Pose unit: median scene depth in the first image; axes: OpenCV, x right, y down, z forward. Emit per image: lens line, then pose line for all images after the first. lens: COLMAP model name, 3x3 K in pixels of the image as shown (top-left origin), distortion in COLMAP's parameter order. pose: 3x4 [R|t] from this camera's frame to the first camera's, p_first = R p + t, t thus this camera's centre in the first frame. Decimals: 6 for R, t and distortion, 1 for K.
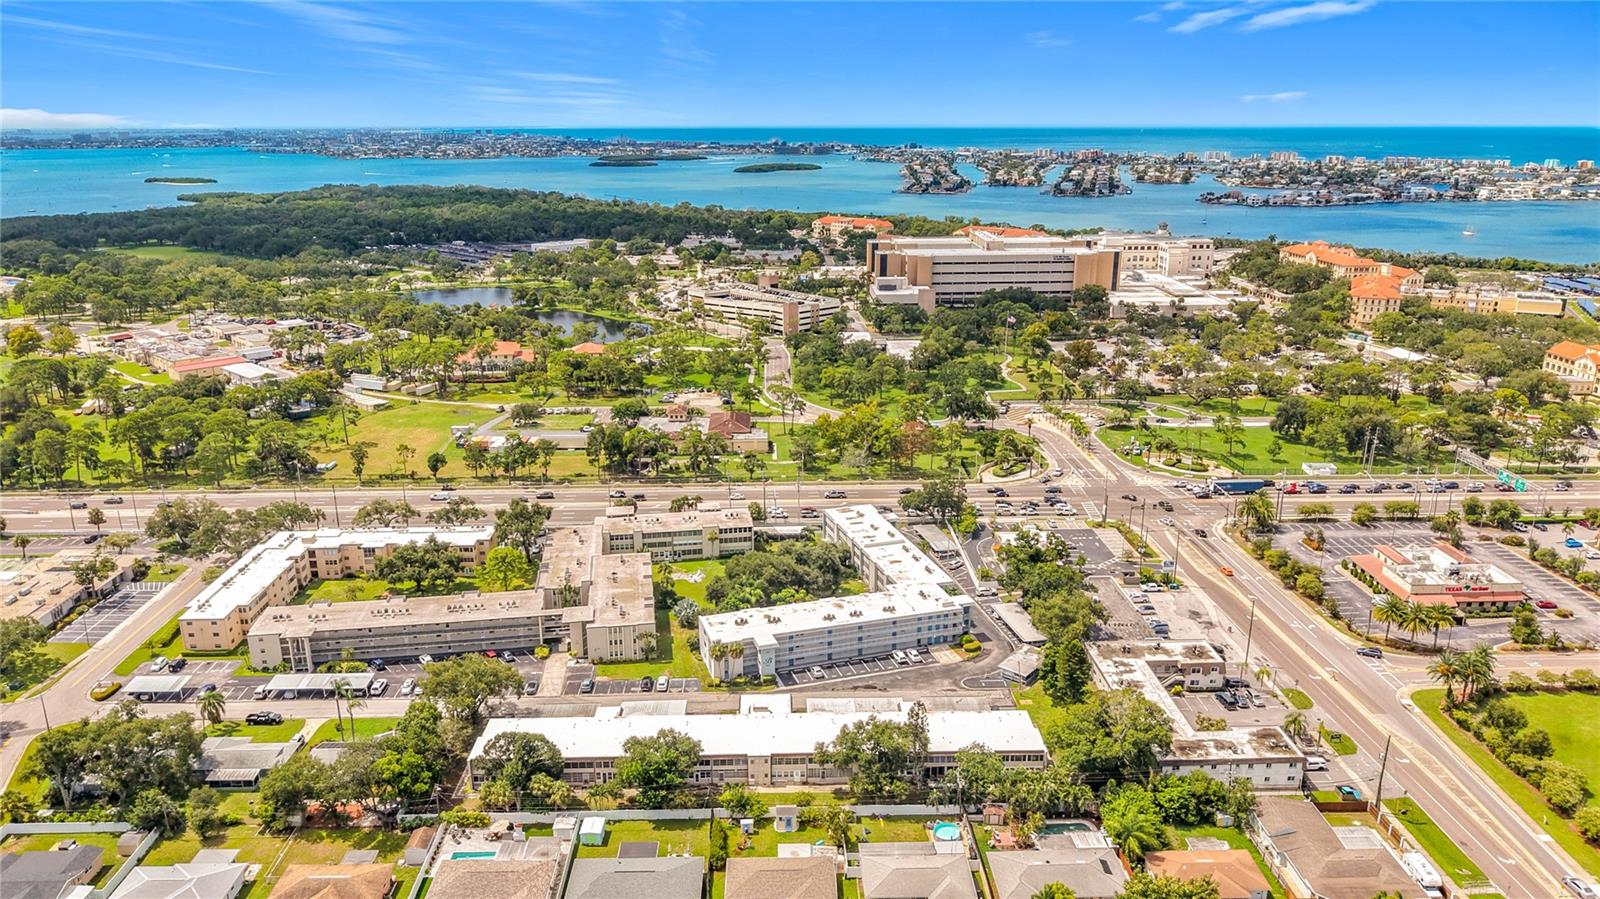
lens RADIAL K [[1120.5, 0, 804.3], [0, 1120.5, 389.0], [0, 0, 1]] dist [0.062700, -0.158606]
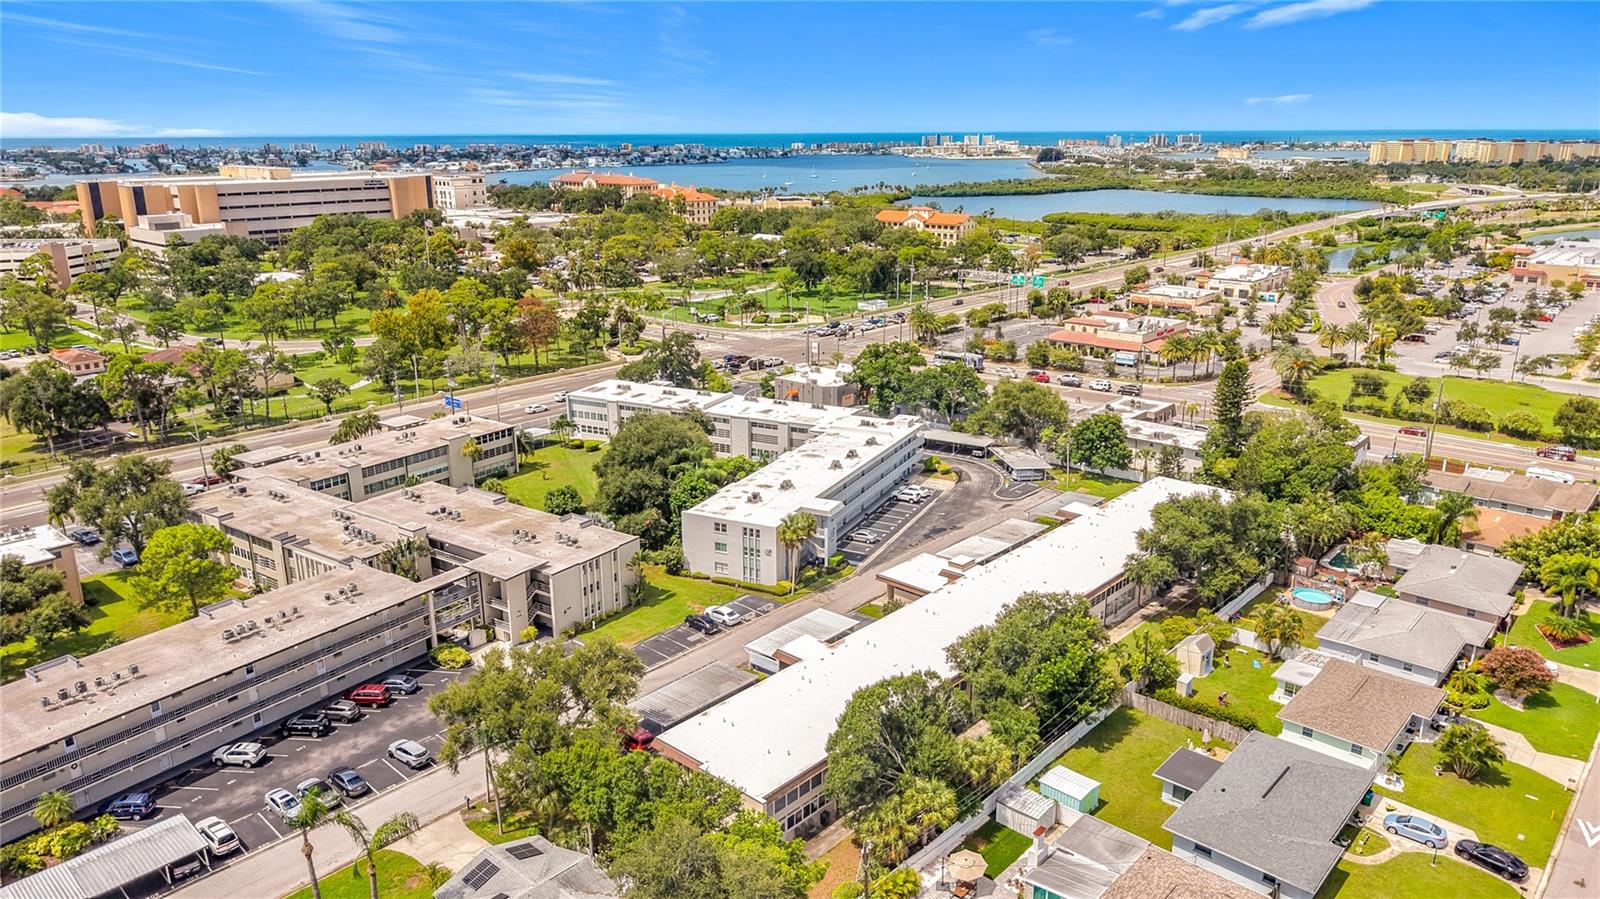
lens RADIAL K [[1090.5, 0, 802.5], [0, 1090.5, 439.8], [0, 0, 1]] dist [0.055918, -0.073198]
pose [[0.690935, -0.199384, 0.694878, -0.457397], [0.173890, 0.978830, 0.107955, 0.112130], [-0.701692, 0.046243, 0.710978, 0.535257]]
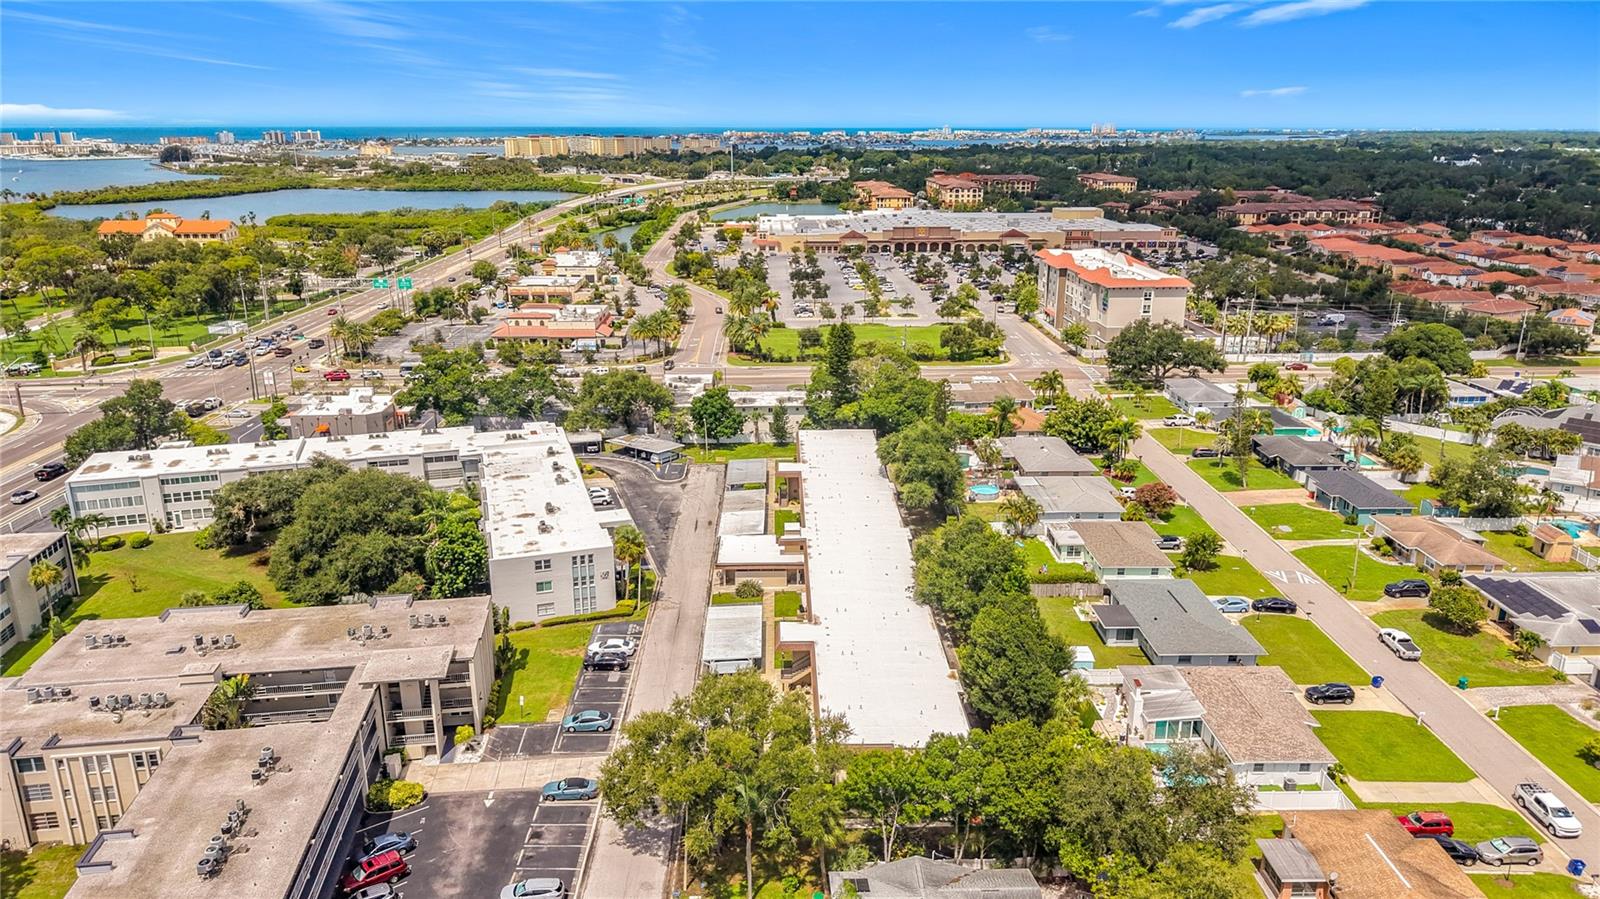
lens RADIAL K [[1108.7, 0, 800.0], [0, 1108.7, 402.8], [0, 0, 1]] dist [-0.004590, 0.004040]
pose [[0.001798, -0.244448, 0.969661, -0.591332], [0.236199, 0.942329, 0.237119, 0.041754], [-0.971703, 0.228607, 0.059433, 0.817223]]
